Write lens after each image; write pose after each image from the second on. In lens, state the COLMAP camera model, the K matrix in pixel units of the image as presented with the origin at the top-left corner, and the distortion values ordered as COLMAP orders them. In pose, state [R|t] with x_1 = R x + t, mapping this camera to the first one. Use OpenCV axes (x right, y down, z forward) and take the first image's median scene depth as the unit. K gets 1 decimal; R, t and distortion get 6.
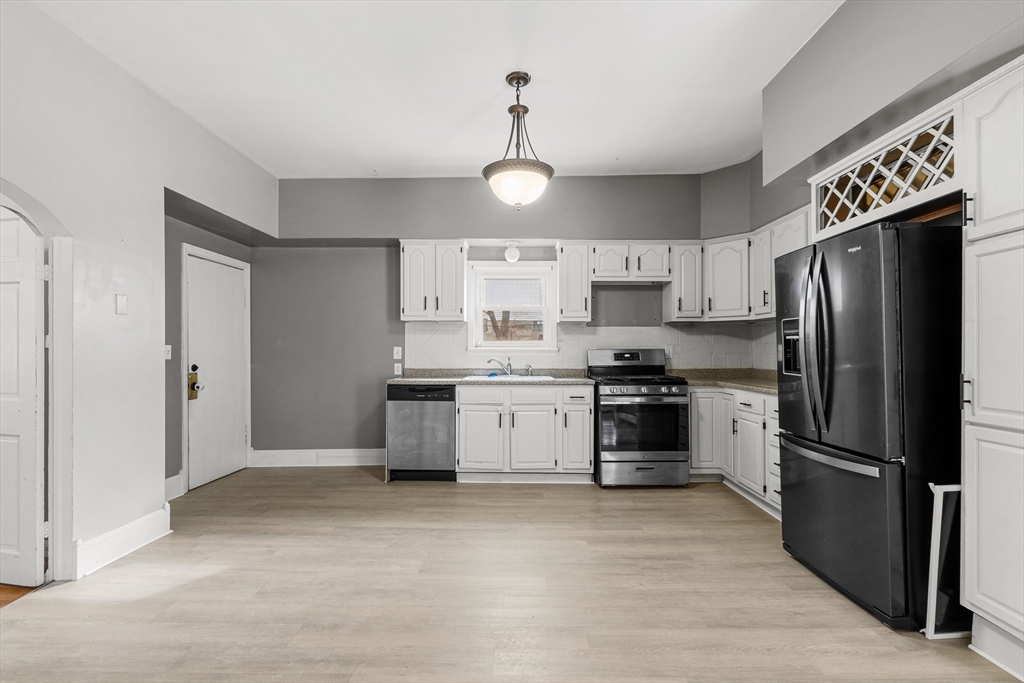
lens RADIAL K [[451.3, 0, 510.4], [0, 451.3, 347.2], [0, 0, 1]] dist [-0.001172, 0.000387]
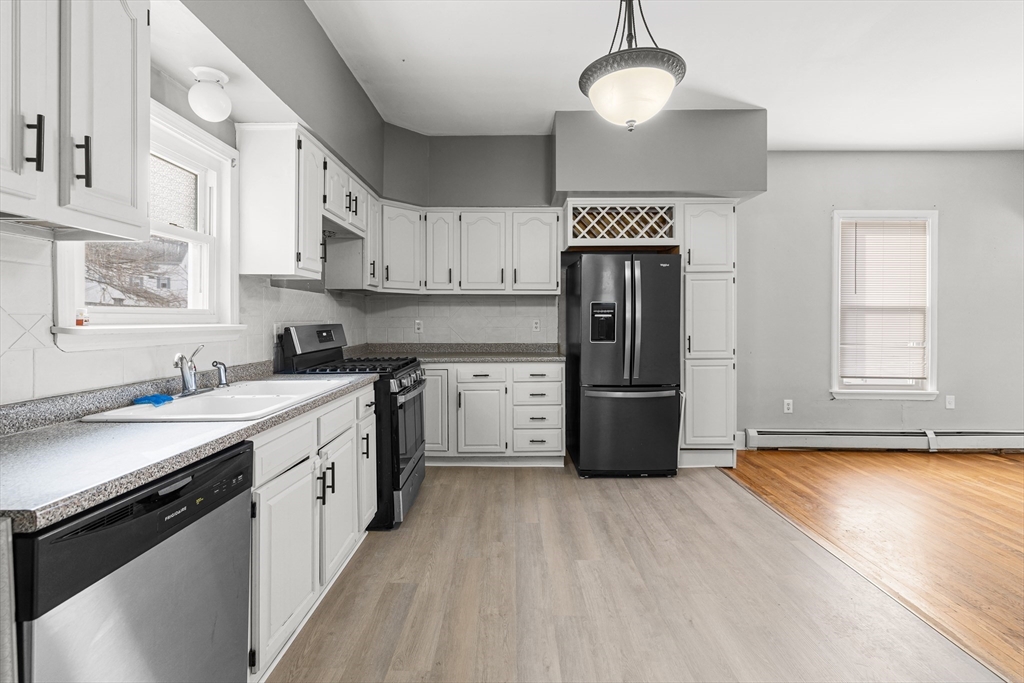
lens RADIAL K [[451.3, 0, 495.5], [0, 451.3, 320.7], [0, 0, 1]] dist [-0.001172, 0.000387]
pose [[-0.009042, -0.003360, 0.999953, -0.559275], [-0.004128, 0.999986, 0.003323, -0.007443], [-0.999951, -0.004097, -0.009055, 0.993465]]
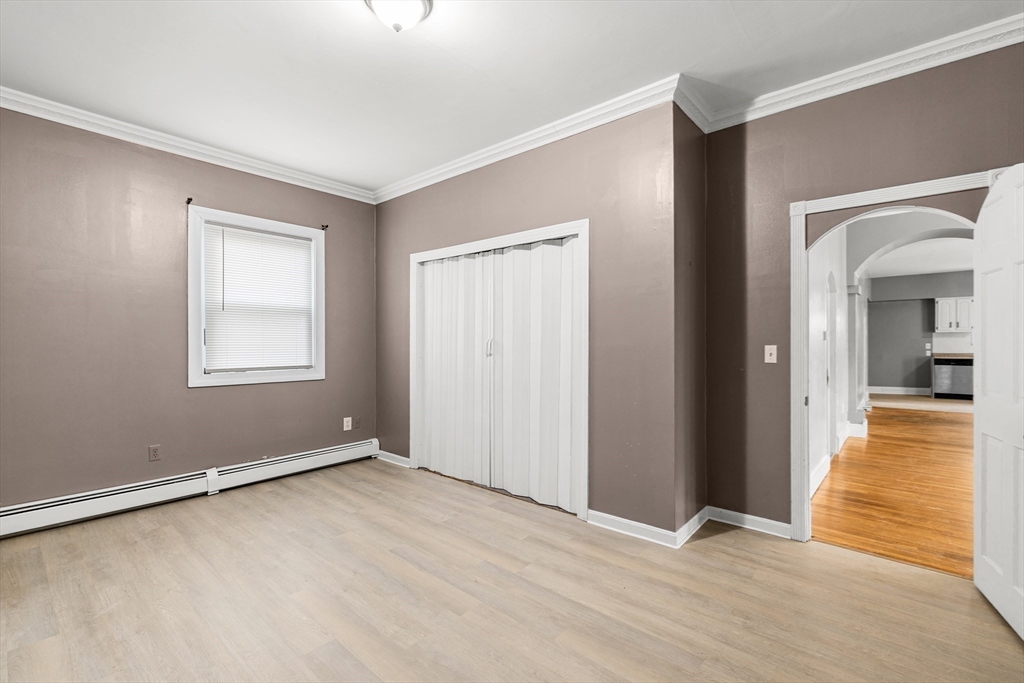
lens RADIAL K [[451.3, 0, 513.2], [0, 451.3, 346.6], [0, 0, 1]] dist [-0.001172, 0.000387]
pose [[0.773548, -0.002448, -0.633733, -0.599645], [0.009226, 0.999930, 0.007399, -0.029928], [0.633671, -0.011570, 0.773516, -2.935114]]
